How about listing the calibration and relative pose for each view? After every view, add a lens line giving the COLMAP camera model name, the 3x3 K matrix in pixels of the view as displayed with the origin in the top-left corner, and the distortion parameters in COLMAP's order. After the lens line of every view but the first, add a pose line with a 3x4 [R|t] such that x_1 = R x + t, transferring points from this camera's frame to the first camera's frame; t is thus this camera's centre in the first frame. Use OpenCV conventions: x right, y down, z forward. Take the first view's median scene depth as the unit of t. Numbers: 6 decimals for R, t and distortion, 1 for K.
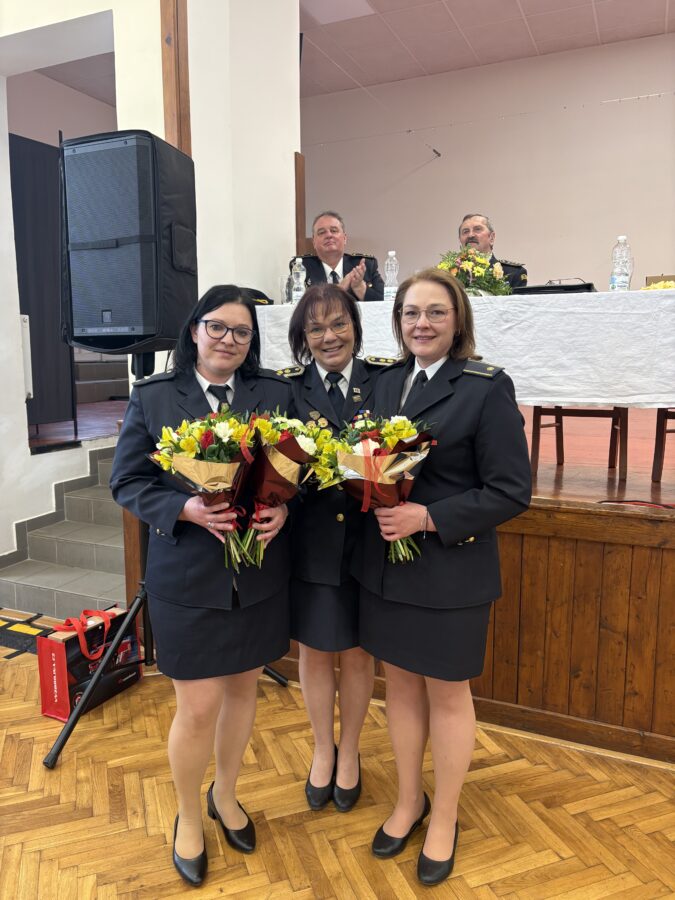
lens RADIAL K [[685.8, 0, 328.3], [0, 685.8, 449.7], [0, 0, 1]] dist [0.071494, -0.067157]
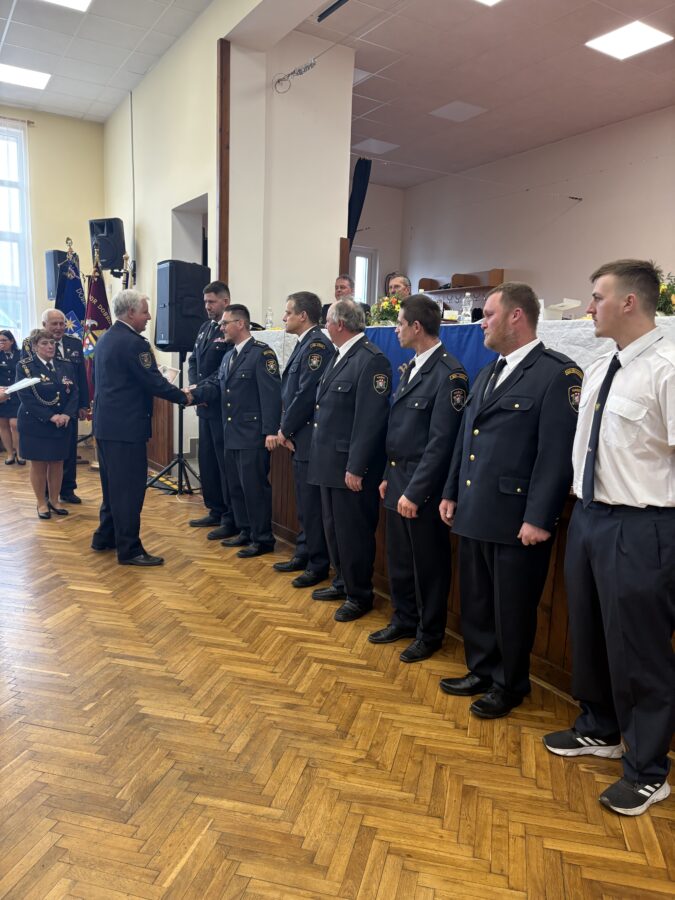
lens RADIAL K [[676.6, 0, 337.7], [0, 676.6, 463.4], [0, 0, 1]] dist [0.010191, -0.000922]
pose [[0.836017, 0.114636, -0.536595, 1.508828], [-0.109148, 0.993133, 0.042115, 0.078357], [0.537738, 0.023360, 0.842788, -0.636318]]
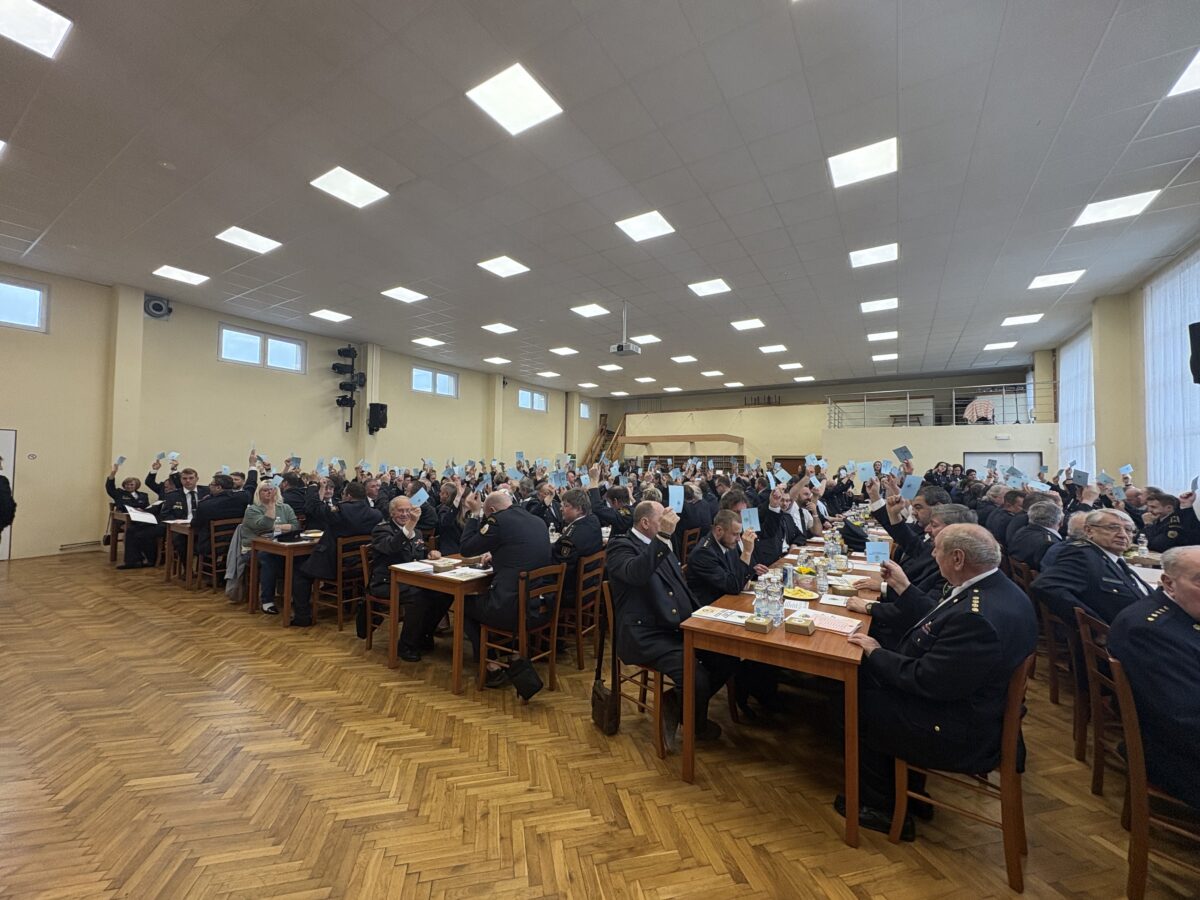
lens RADIAL K [[478.0, 0, 602.7], [0, 478.0, 451.2], [0, 0, 1]] dist [0.000022, 0.000372]
pose [[-0.993127, -0.006296, 0.116868, -0.758869], [0.006297, 0.994231, 0.107073, -0.214143], [-0.116868, 0.107073, -0.987359, 1.153509]]
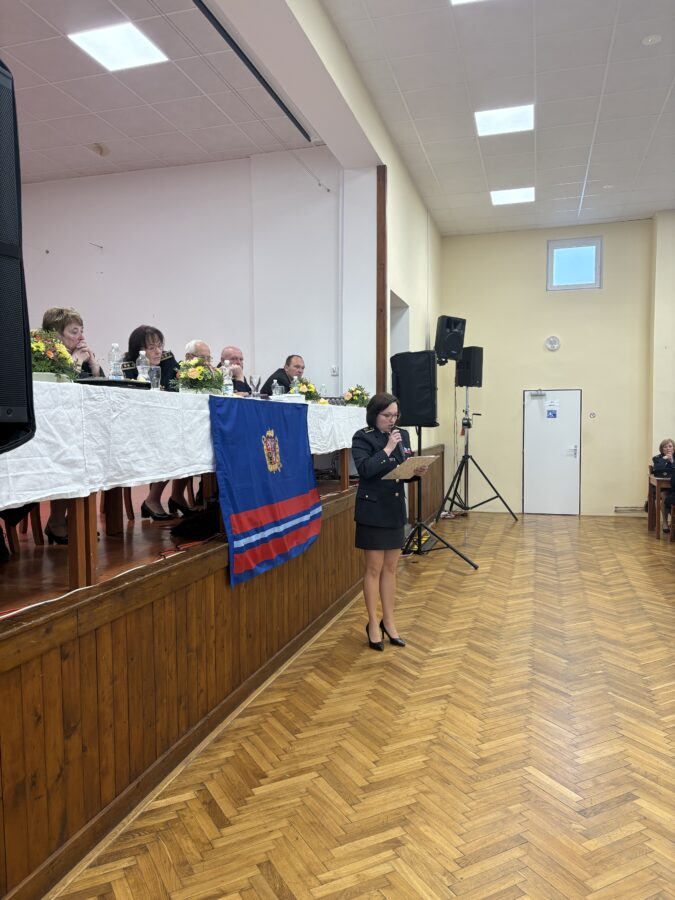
lens RADIAL K [[681.2, 0, 337.5], [0, 681.2, 450.0], [0, 0, 1]] dist [0.048841, -0.055243]
pose [[-0.151807, -0.037642, 0.987693, -0.845368], [0.139163, 0.988507, 0.059063, -0.142225], [-0.978564, 0.146417, -0.144824, 0.834204]]
